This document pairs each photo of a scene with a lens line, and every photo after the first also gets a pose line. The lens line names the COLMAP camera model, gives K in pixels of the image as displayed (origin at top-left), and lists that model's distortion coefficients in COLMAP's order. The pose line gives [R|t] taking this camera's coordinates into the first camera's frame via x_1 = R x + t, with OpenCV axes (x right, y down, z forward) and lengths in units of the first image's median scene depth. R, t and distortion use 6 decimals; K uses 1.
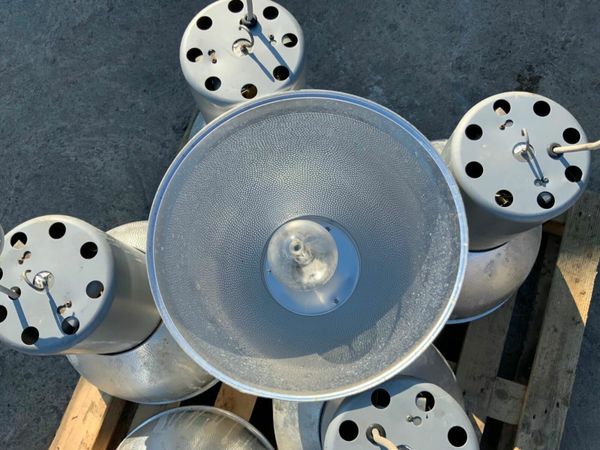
lens RADIAL K [[497.2, 0, 300.0], [0, 497.2, 225.0], [0, 0, 1]] dist [0.058305, -0.131975]
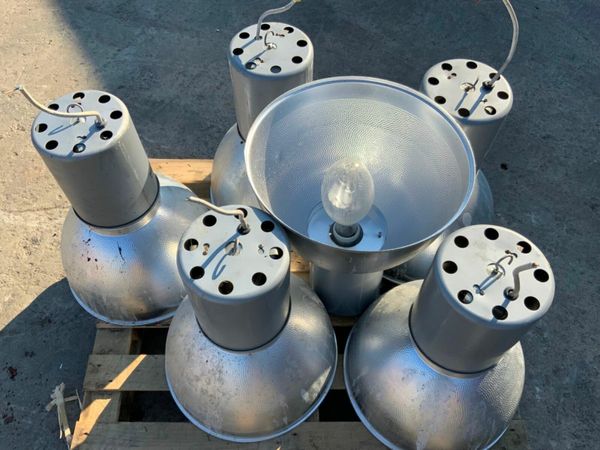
lens RADIAL K [[496.9, 0, 299.9], [0, 496.9, 226.9], [0, 0, 1]] dist [0.048985, -0.111850]
pose [[0.334443, 0.818260, -0.467546, 0.462406], [-0.919665, 0.391724, 0.027711, 0.126078], [0.205824, 0.420718, 0.883534, -0.110098]]
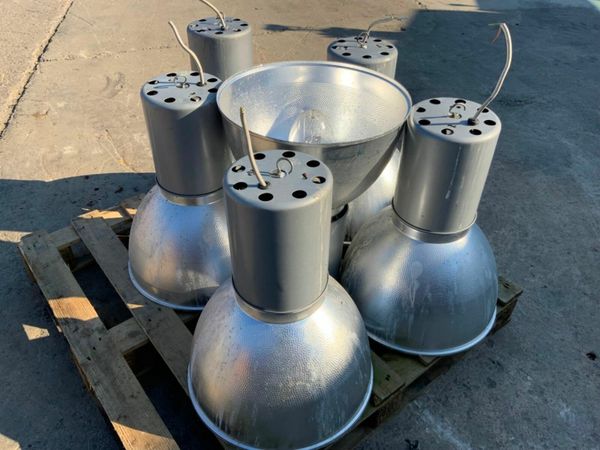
lens RADIAL K [[497.2, 0, 300.0], [0, 497.2, 225.0], [0, 0, 1]] dist [0.058305, -0.131975]
pose [[-0.542895, 0.547331, -0.636940, 0.781217], [-0.814615, -0.158865, 0.557821, -0.552136], [0.204125, 0.821700, 0.532111, 0.277208]]
